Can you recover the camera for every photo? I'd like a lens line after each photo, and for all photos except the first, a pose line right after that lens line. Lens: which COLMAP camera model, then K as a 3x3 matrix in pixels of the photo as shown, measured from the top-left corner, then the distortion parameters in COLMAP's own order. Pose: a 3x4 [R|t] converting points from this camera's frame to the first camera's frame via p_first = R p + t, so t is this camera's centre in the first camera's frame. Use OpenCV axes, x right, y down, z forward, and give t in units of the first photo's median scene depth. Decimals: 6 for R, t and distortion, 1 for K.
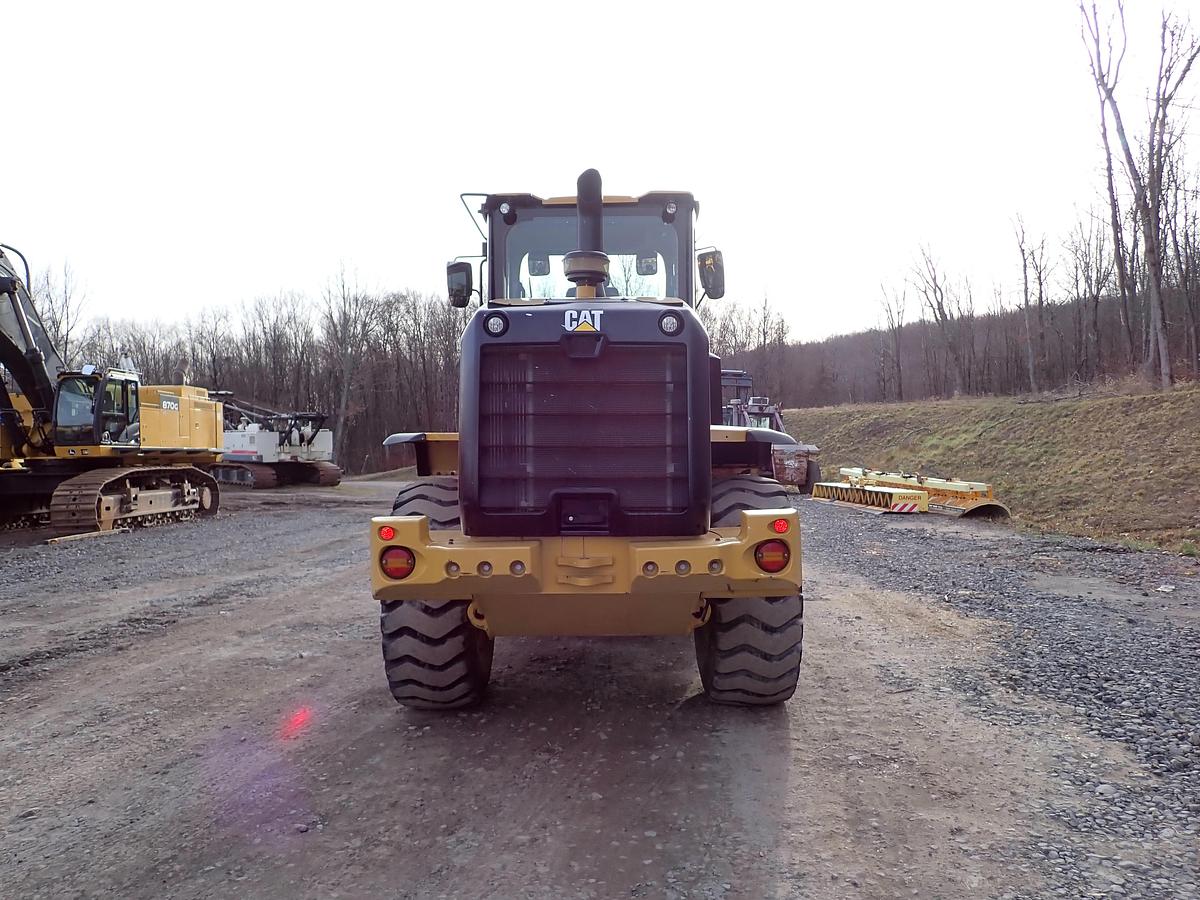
lens RADIAL K [[893.7, 0, 599.7], [0, 893.7, 450.6], [0, 0, 1]] dist [0.010034, -0.006787]
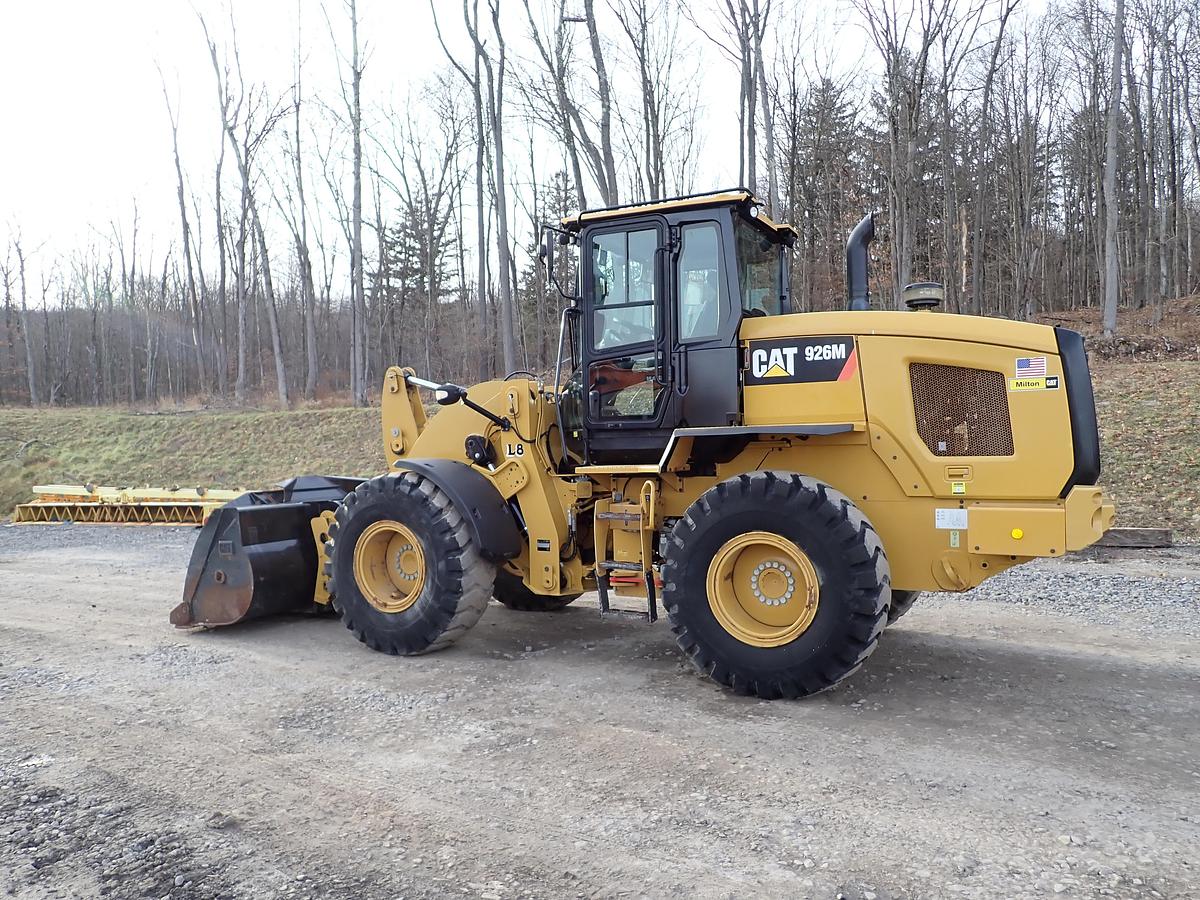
lens RADIAL K [[893.7, 0, 599.7], [0, 893.7, 450.6], [0, 0, 1]] dist [0.010034, -0.006787]
pose [[0.451761, -0.006687, 0.892114, -1.333296], [0.022854, 0.999730, -0.004079, 0.010175], [-0.891846, 0.022232, 0.451792, 0.823640]]
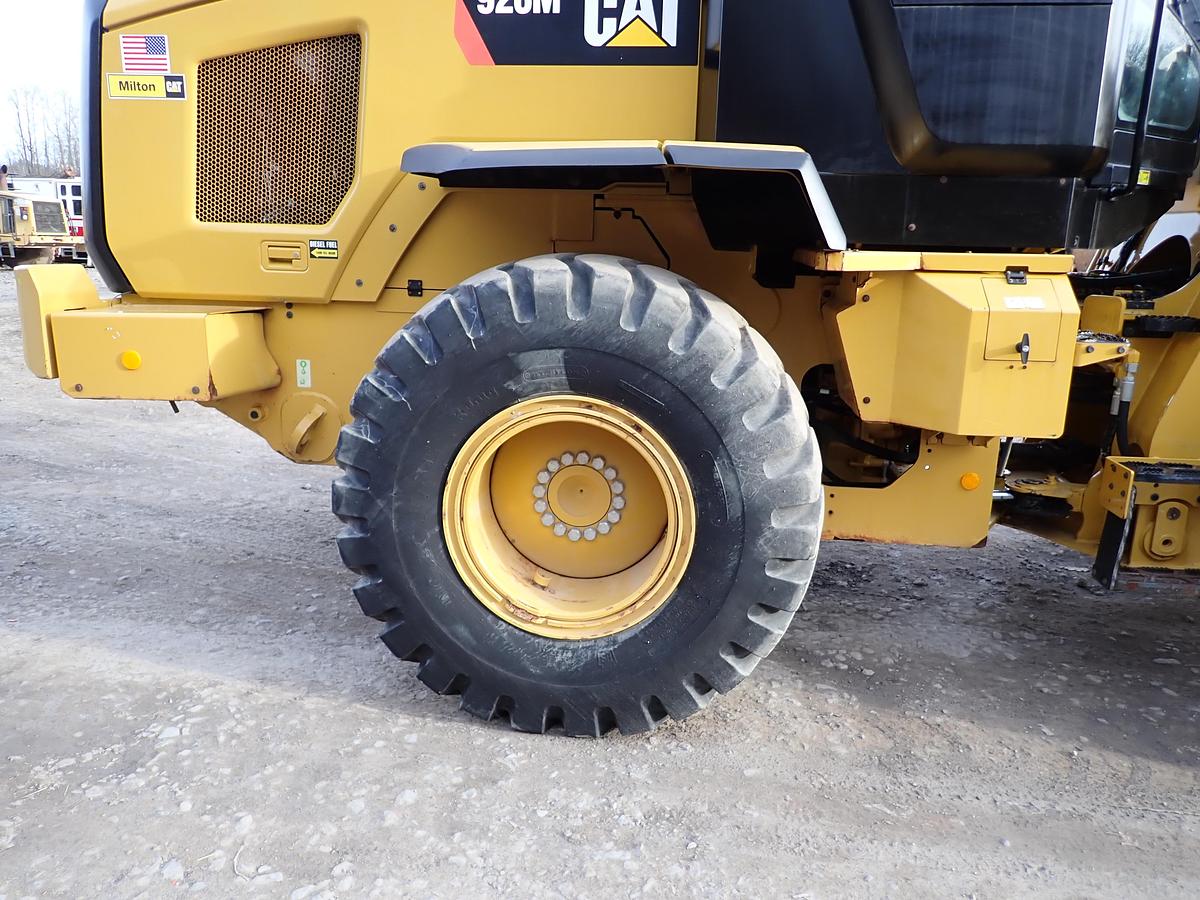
lens RADIAL K [[893.7, 0, 599.7], [0, 893.7, 450.6], [0, 0, 1]] dist [0.010034, -0.006787]
pose [[-0.104030, 0.248123, -0.963126, 0.704298], [-0.032389, 0.967022, 0.252625, 0.010656], [0.994047, 0.057476, -0.092563, 1.210996]]
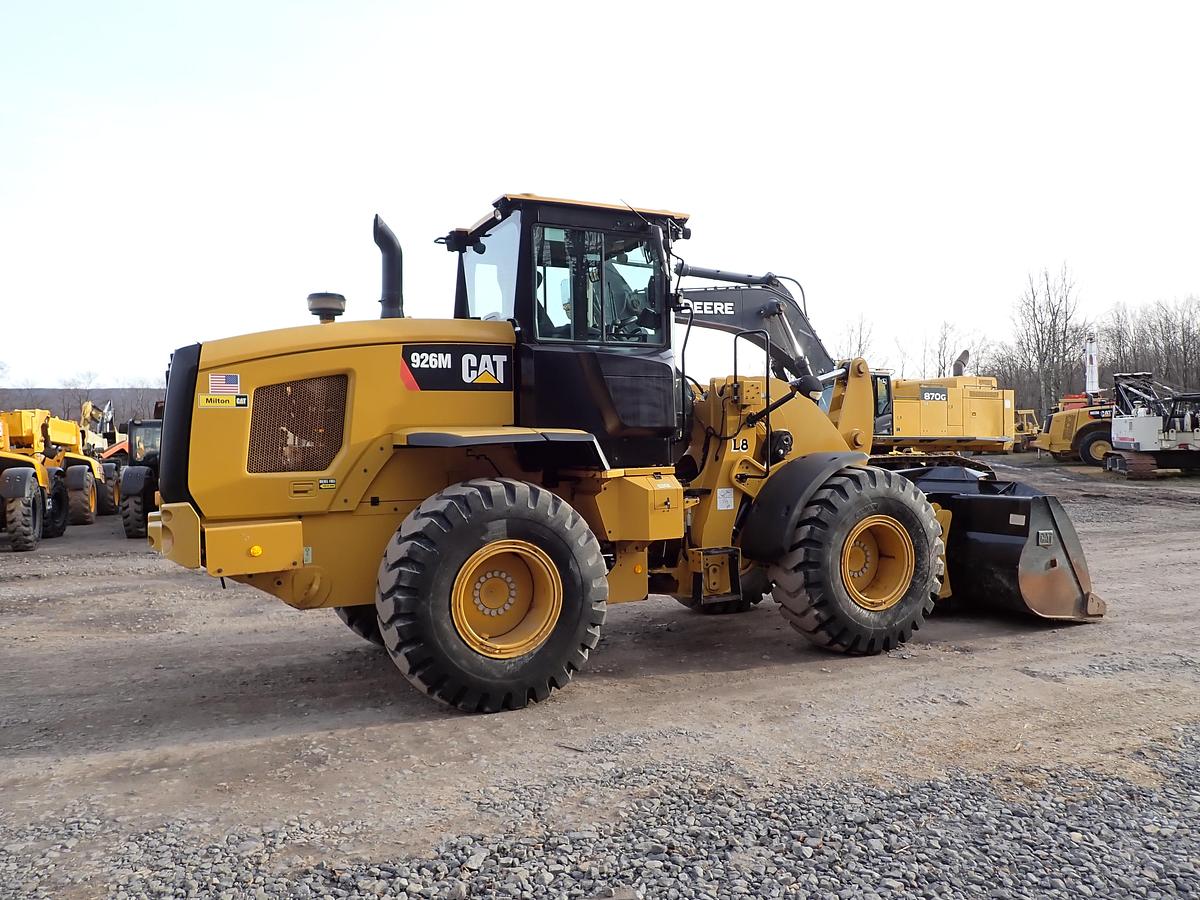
lens RADIAL K [[893.7, 0, 599.7], [0, 893.7, 450.6], [0, 0, 1]] dist [0.010034, -0.006787]
pose [[0.457179, 0.013849, -0.889267, 1.246054], [0.002062, 0.999860, 0.016631, -0.021156], [0.889372, -0.009437, 0.457086, 0.751775]]
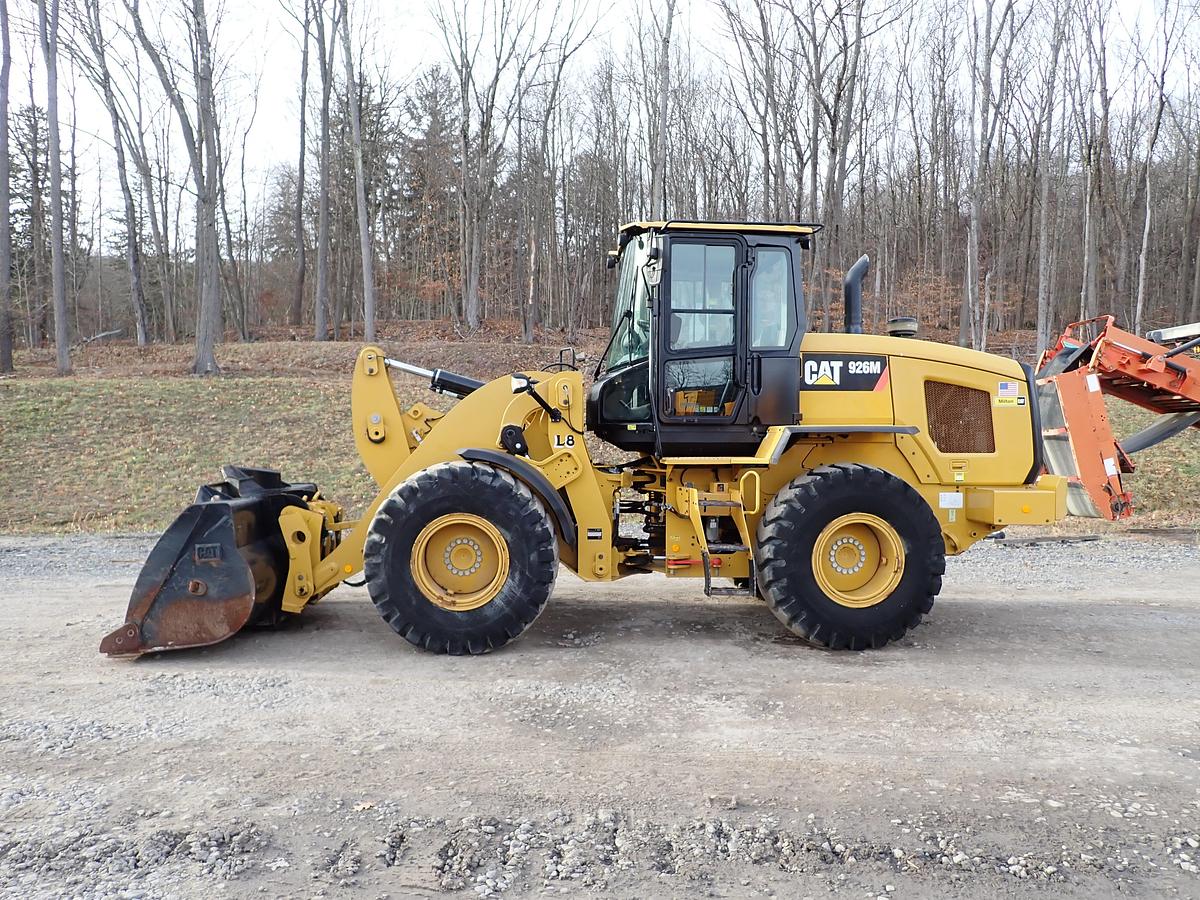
lens RADIAL K [[893.7, 0, 599.7], [0, 893.7, 450.6], [0, 0, 1]] dist [0.010034, -0.006787]
pose [[-0.085565, -0.007769, 0.996302, -1.563835], [0.003619, 0.999961, 0.008108, 0.004498], [-0.996326, 0.004299, -0.085533, 1.657276]]
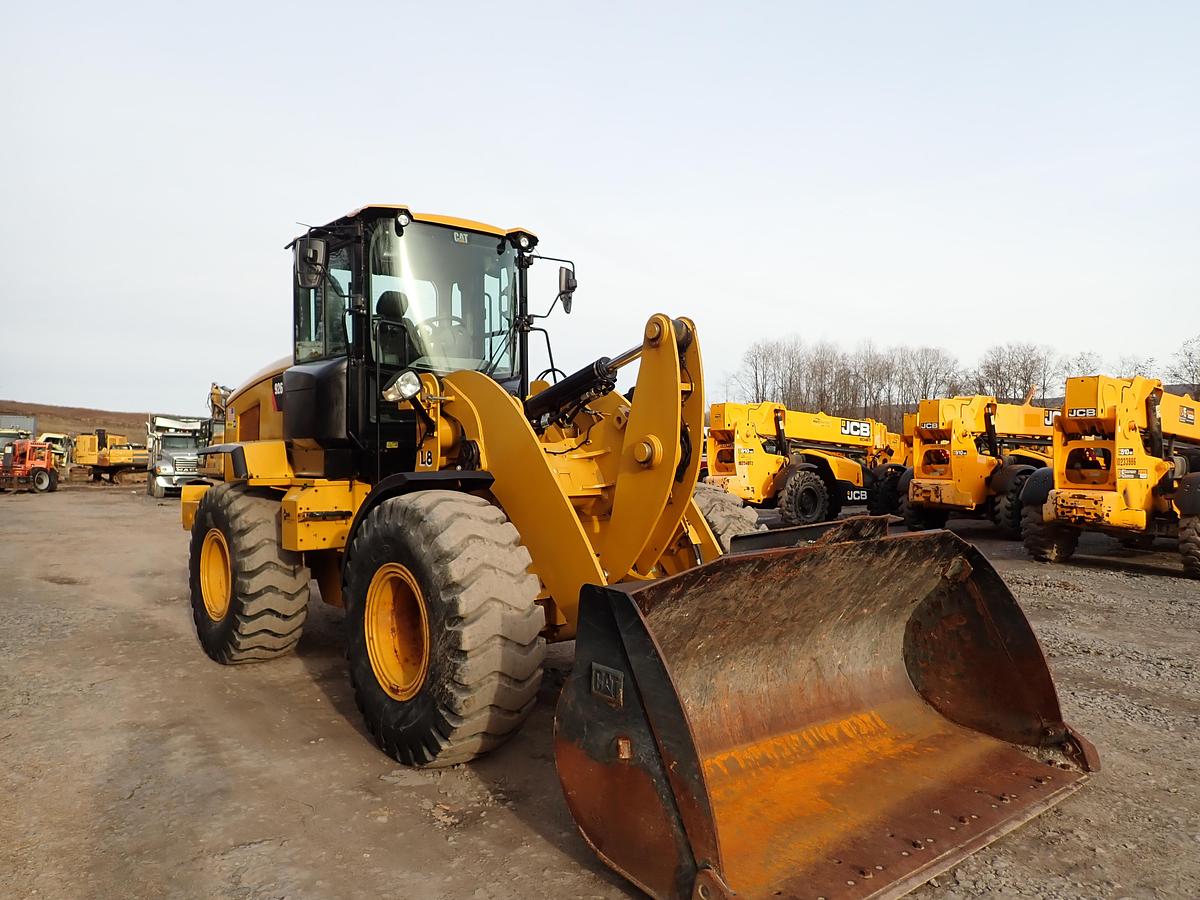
lens RADIAL K [[893.7, 0, 599.7], [0, 893.7, 450.6], [0, 0, 1]] dist [0.010034, -0.006787]
pose [[-0.754186, 0.017268, -0.656434, 0.691277], [0.010820, 0.999845, 0.013871, -0.029314], [0.656572, 0.003359, -0.754256, 2.592309]]
